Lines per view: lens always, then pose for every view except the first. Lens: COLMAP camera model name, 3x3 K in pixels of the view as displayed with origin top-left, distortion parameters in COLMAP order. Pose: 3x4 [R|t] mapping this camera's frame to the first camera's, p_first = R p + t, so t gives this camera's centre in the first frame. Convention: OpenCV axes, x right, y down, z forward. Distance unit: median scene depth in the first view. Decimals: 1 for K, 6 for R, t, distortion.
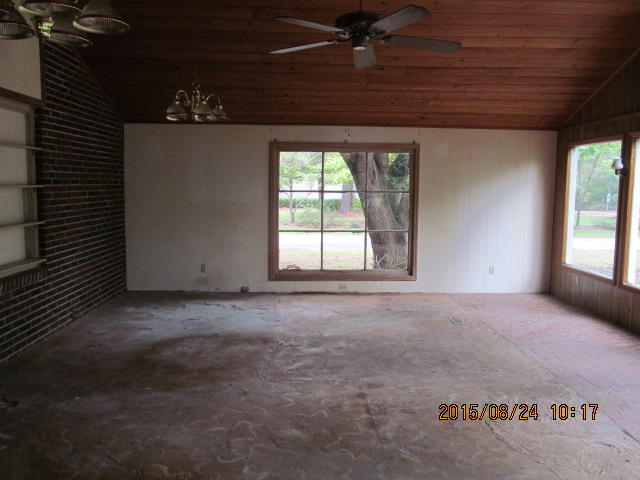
lens RADIAL K [[542.3, 0, 318.8], [0, 542.3, 239.0], [0, 0, 1]] dist [-0.056971, -0.012476]
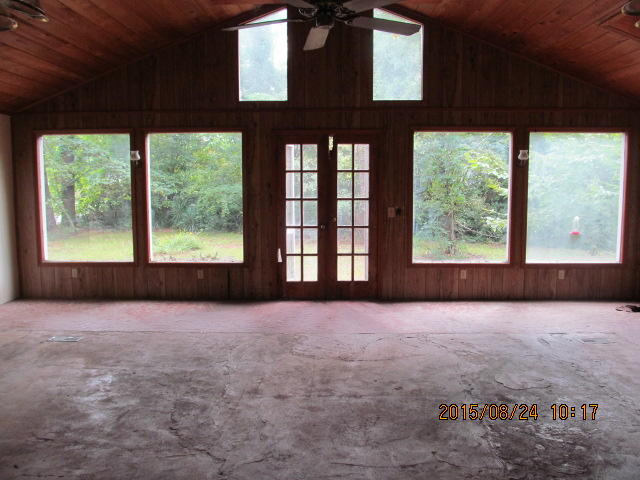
lens RADIAL K [[542.3, 0, 320.0], [0, 542.3, 239.9], [0, 0, 1]] dist [-0.056971, -0.012476]
pose [[0.044194, -0.108918, 0.993068, -0.686600], [0.111137, 0.988405, 0.103461, -0.051723], [-0.992822, 0.105794, 0.055787, 0.739611]]
